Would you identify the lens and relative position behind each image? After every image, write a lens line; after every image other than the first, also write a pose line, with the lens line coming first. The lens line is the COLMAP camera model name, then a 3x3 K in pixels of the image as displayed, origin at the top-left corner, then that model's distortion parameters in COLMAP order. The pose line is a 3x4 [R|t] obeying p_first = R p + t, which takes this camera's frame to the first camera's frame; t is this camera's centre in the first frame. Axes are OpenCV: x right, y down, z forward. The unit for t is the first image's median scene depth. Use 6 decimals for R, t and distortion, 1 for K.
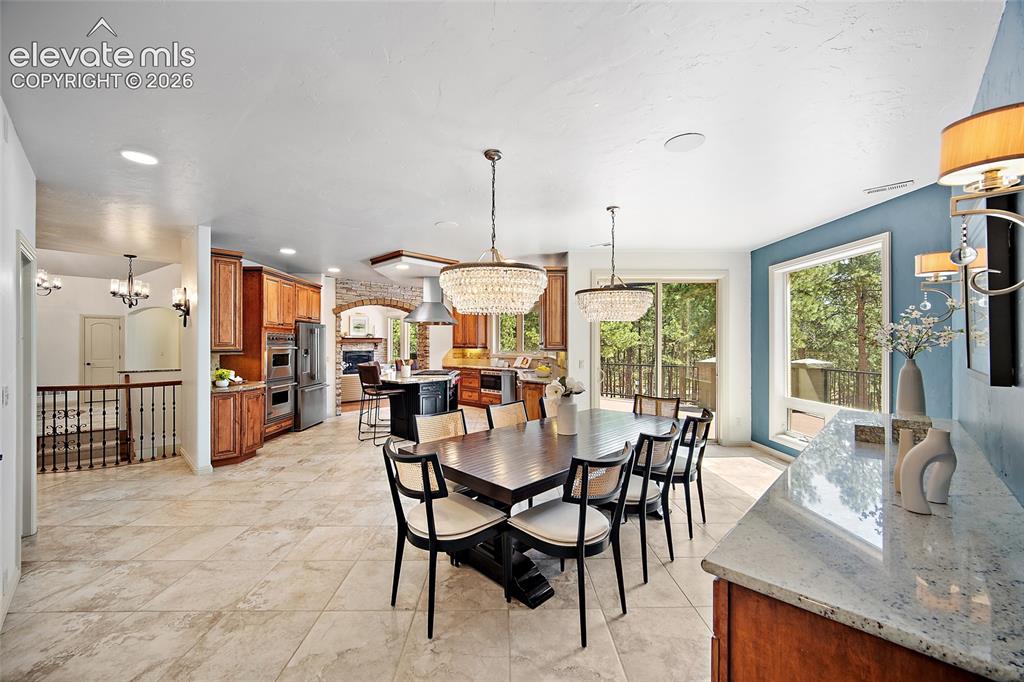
lens RADIAL K [[402.1, 0, 508.8], [0, 402.1, 337.1], [0, 0, 1]] dist [0.000169, 0.000097]
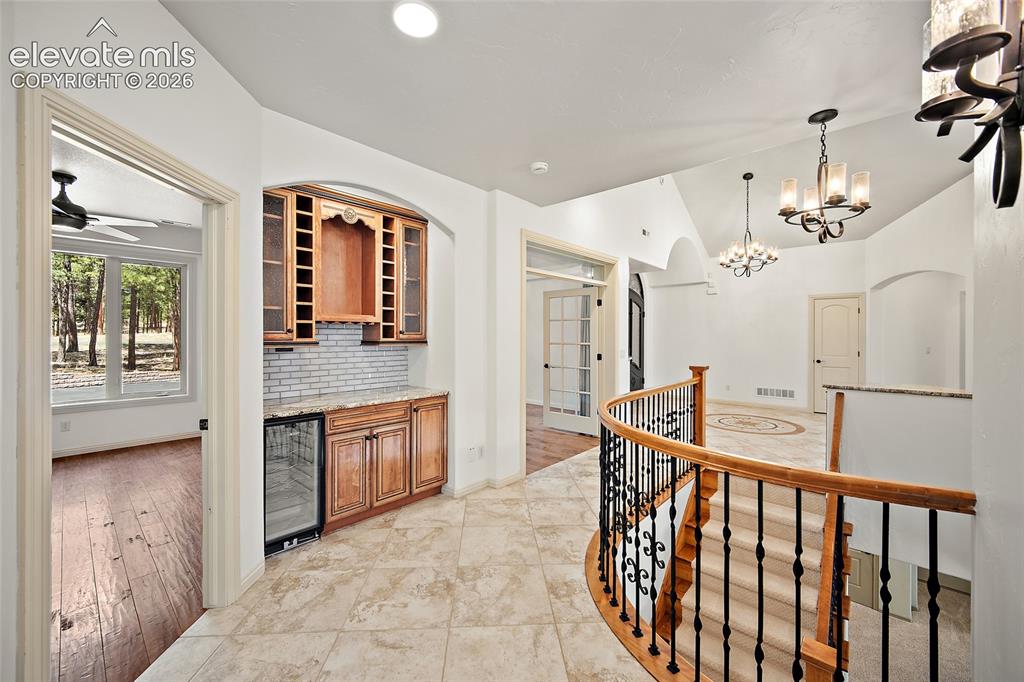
lens RADIAL K [[402.1, 0, 508.8], [0, 402.1, 337.1], [0, 0, 1]] dist [0.000169, 0.000097]
pose [[0.041464, 0.006410, -0.999119, -0.329630], [0.009856, 0.999928, 0.006824, 0.011842], [0.999091, -0.010130, 0.041398, 0.401838]]
